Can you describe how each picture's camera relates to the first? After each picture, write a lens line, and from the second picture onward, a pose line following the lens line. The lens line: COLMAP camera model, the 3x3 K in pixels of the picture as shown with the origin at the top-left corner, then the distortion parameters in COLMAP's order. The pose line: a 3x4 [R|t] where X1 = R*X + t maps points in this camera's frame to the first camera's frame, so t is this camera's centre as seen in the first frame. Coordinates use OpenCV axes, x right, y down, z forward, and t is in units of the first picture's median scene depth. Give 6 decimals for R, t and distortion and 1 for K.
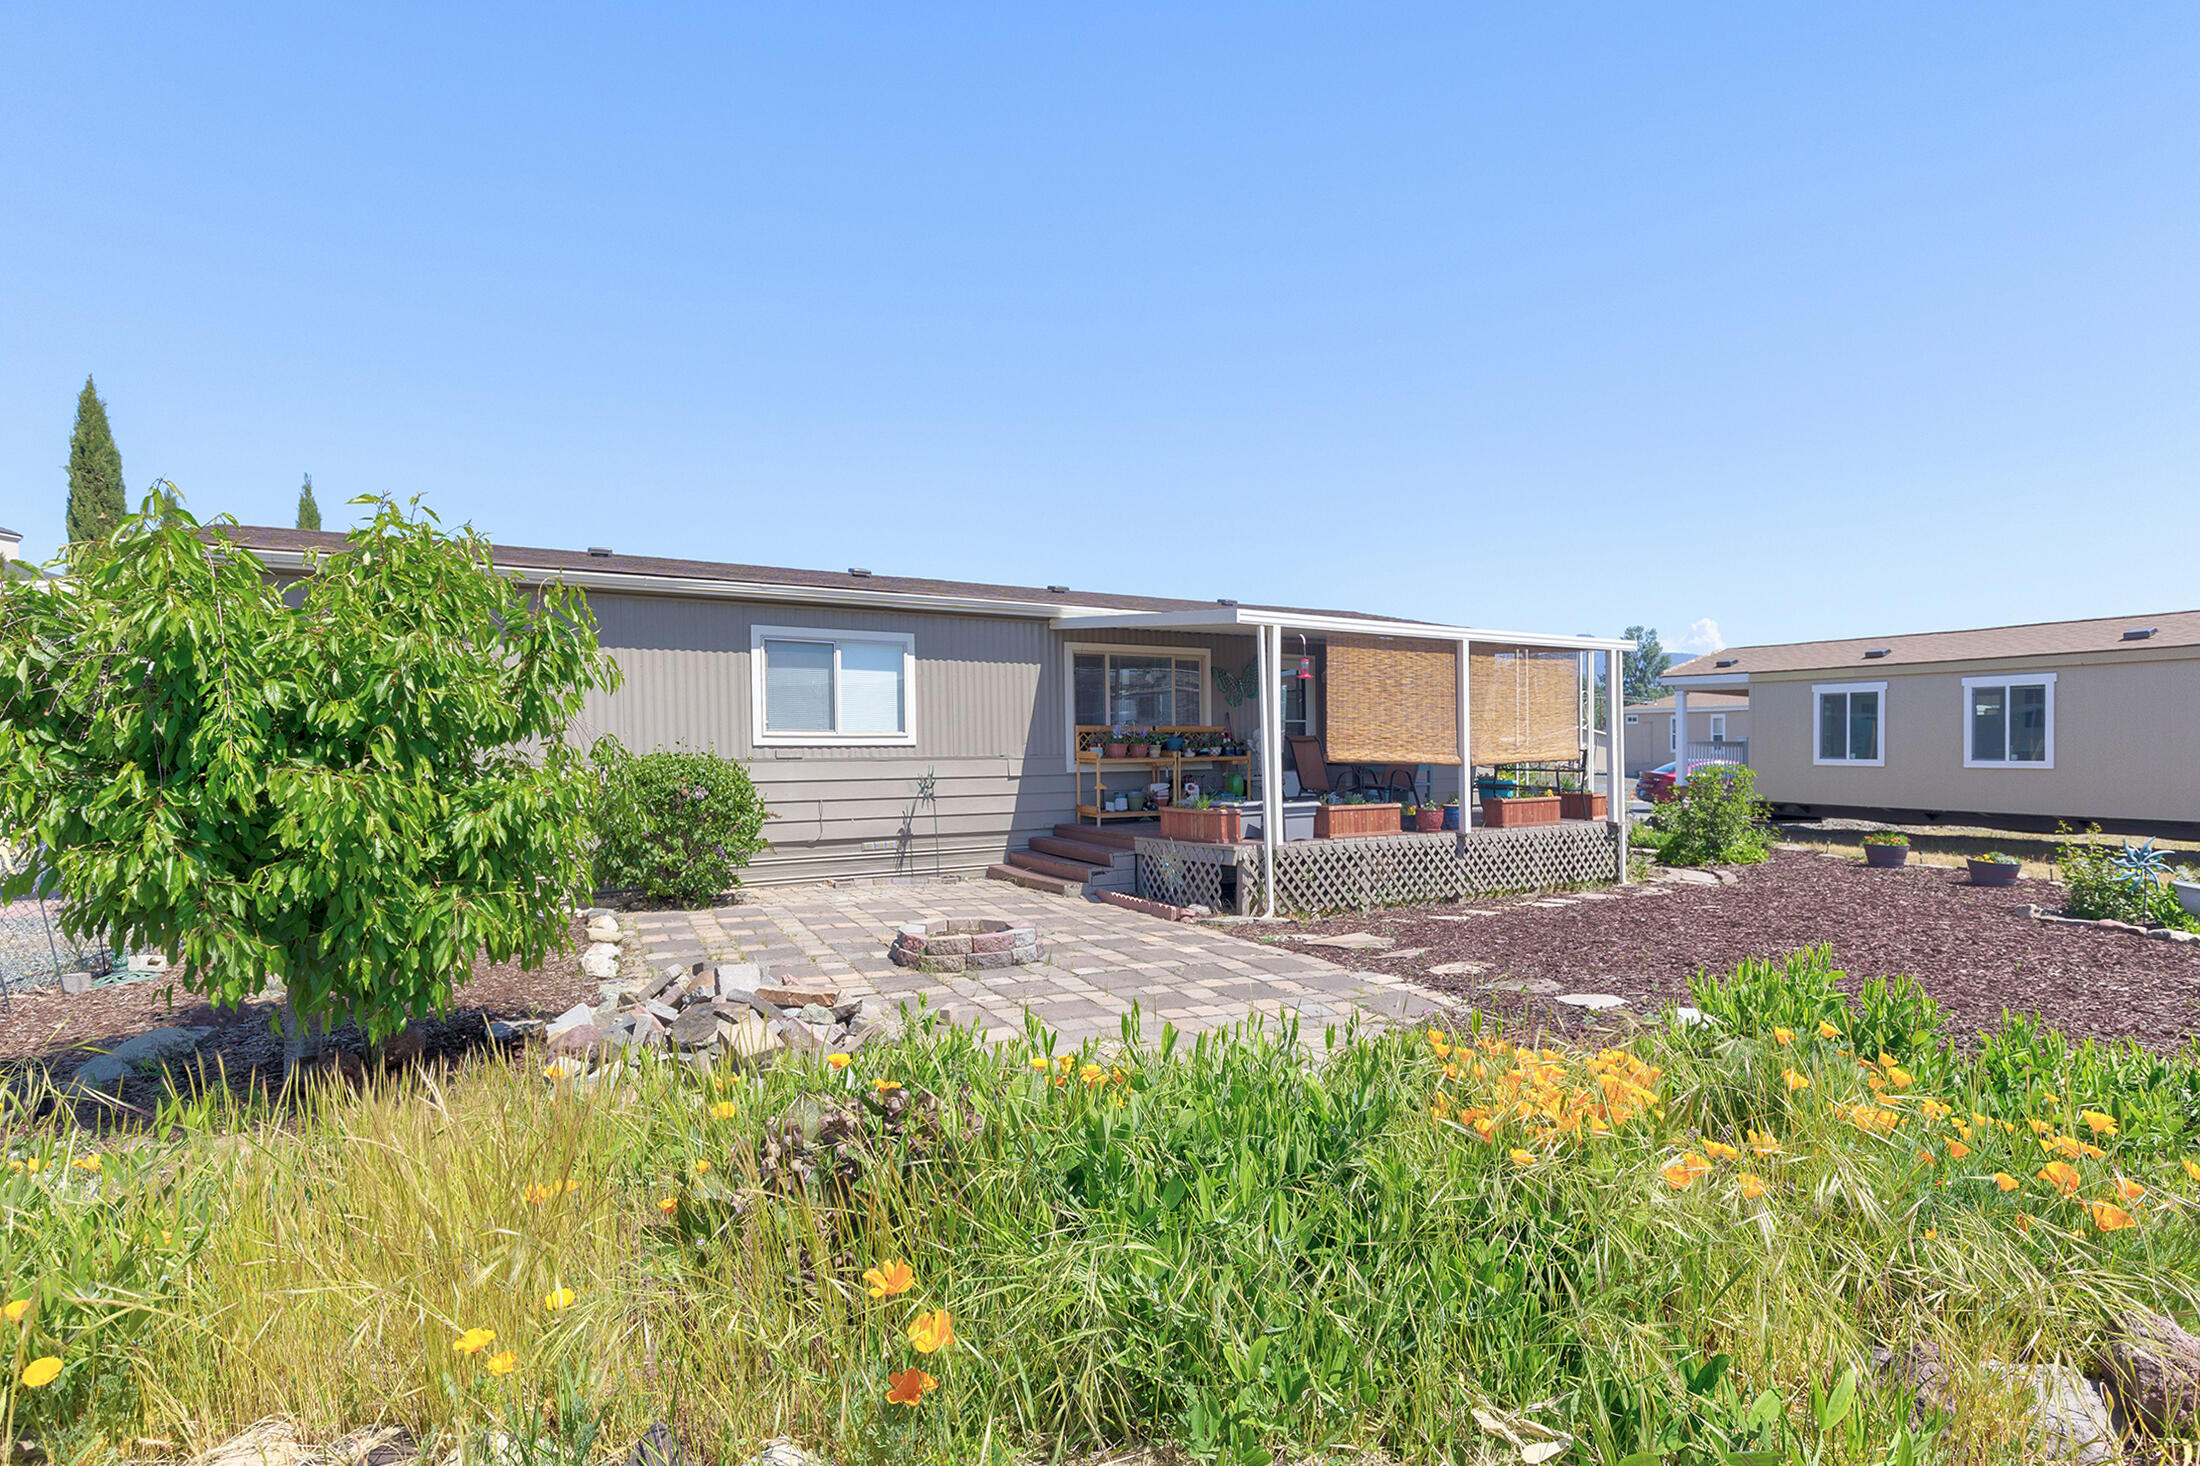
lens RADIAL K [[1138.5, 0, 1103.3], [0, 1138.5, 756.1], [0, 0, 1]] dist [-0.004068, -0.000821]
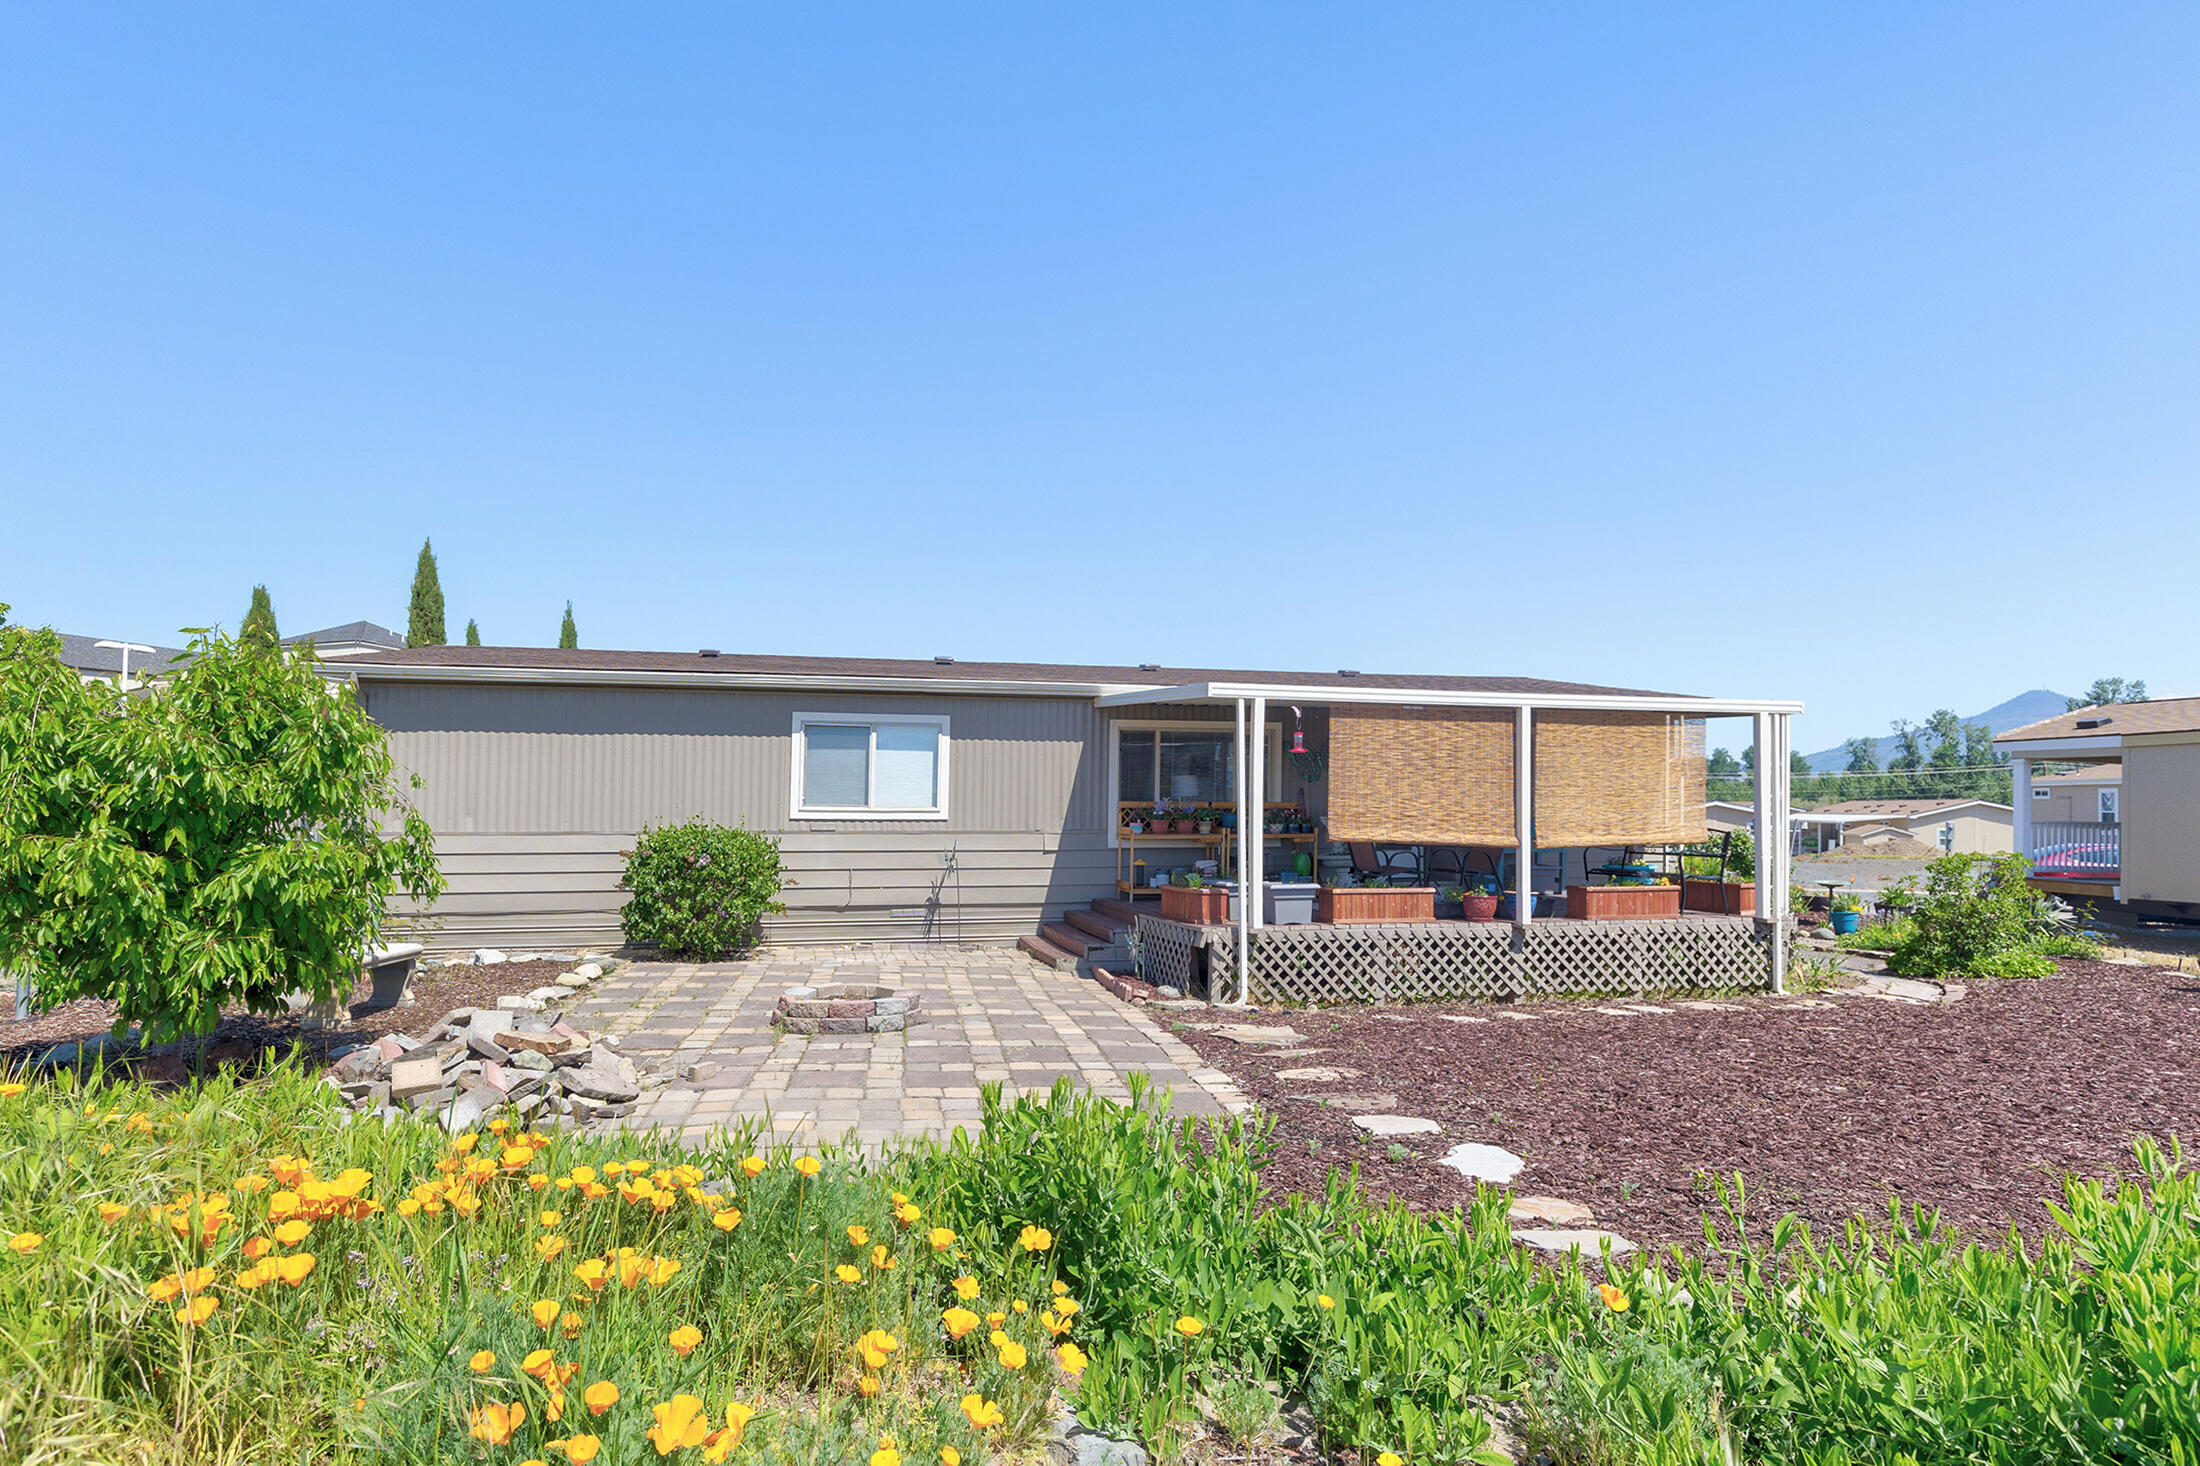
lens RADIAL K [[1112.0, 0, 1210.1], [0, 1112.0, 779.9], [0, 0, 1]] dist [-0.005927, -0.000533]
pose [[0.935846, -0.003866, -0.352387, 0.427761], [-0.011016, 0.999130, -0.040215, -0.007681], [0.352236, 0.041517, 0.934990, 0.109988]]
